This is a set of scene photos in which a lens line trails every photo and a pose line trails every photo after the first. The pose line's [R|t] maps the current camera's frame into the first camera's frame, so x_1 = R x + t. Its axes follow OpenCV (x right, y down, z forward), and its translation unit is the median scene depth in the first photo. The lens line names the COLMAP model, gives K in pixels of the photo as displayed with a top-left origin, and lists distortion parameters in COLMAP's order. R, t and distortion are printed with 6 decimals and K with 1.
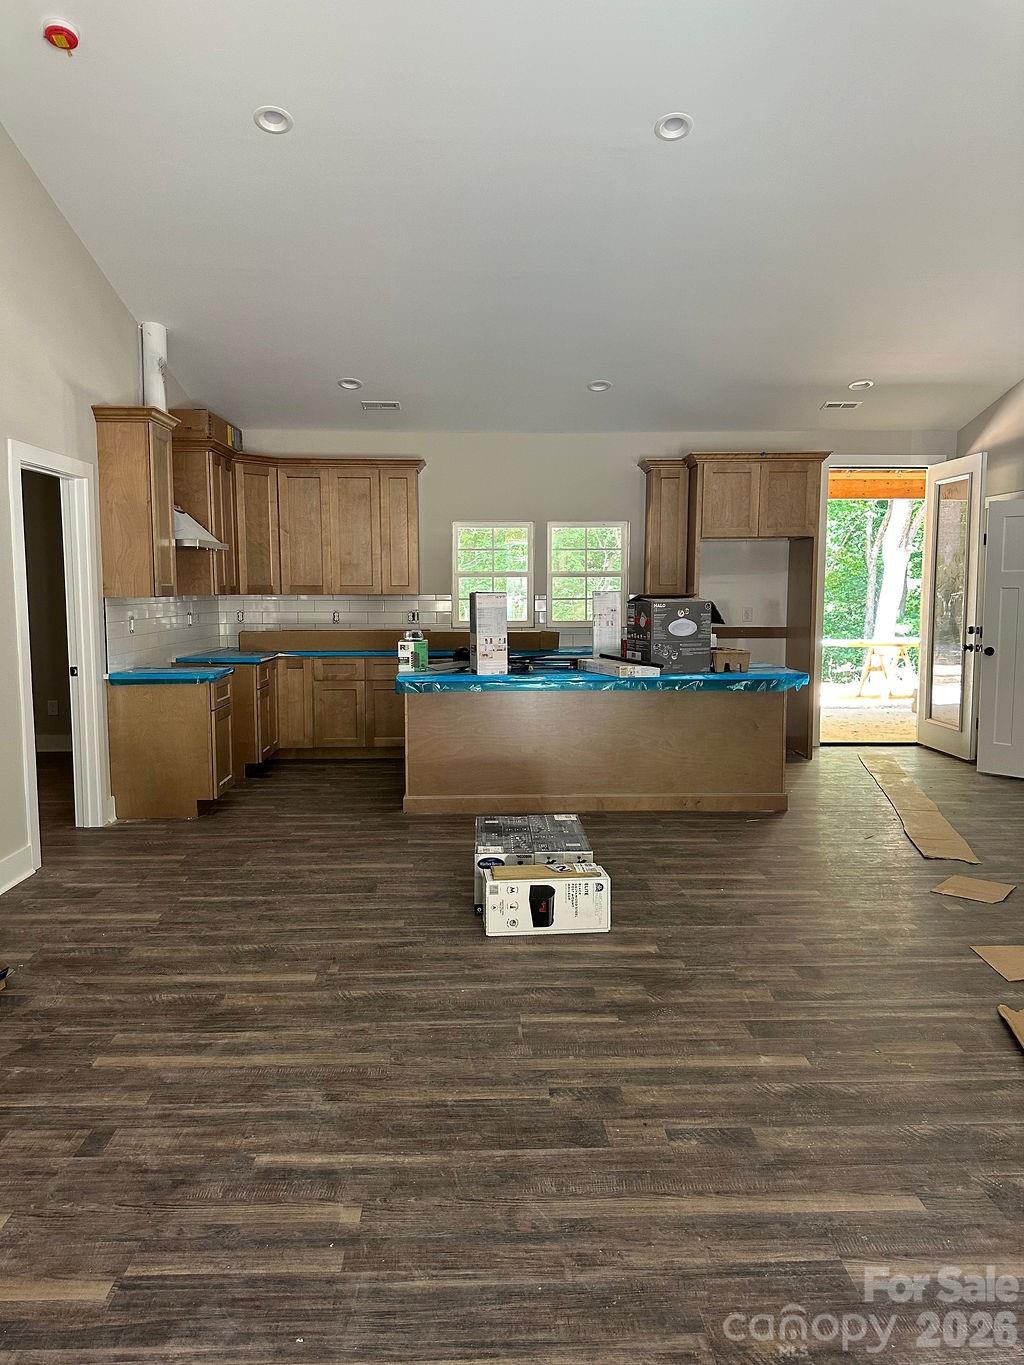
lens RADIAL K [[960.3, 0, 512.8], [0, 960.3, 675.5], [0, 0, 1]] dist [0.095072, -0.113130]
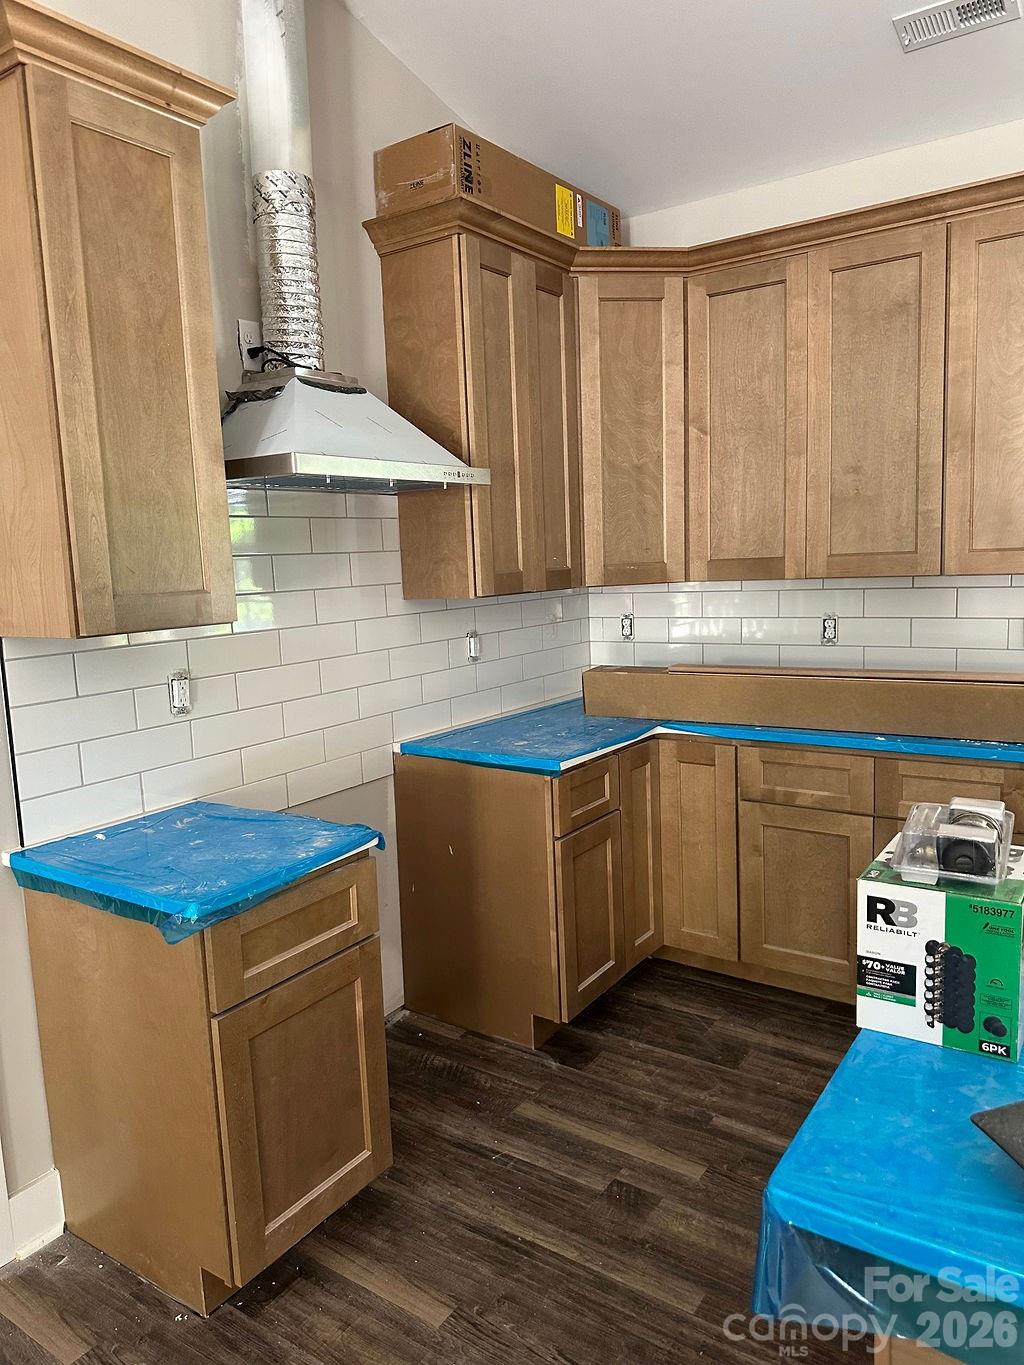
lens RADIAL K [[960.3, 0, 512.8], [0, 960.3, 675.5], [0, 0, 1]] dist [0.095072, -0.113130]
pose [[0.803326, 0.044083, -0.593906, -0.046808], [-0.012991, 0.998316, 0.056529, -0.066963], [0.595398, -0.037695, 0.802546, 0.624390]]
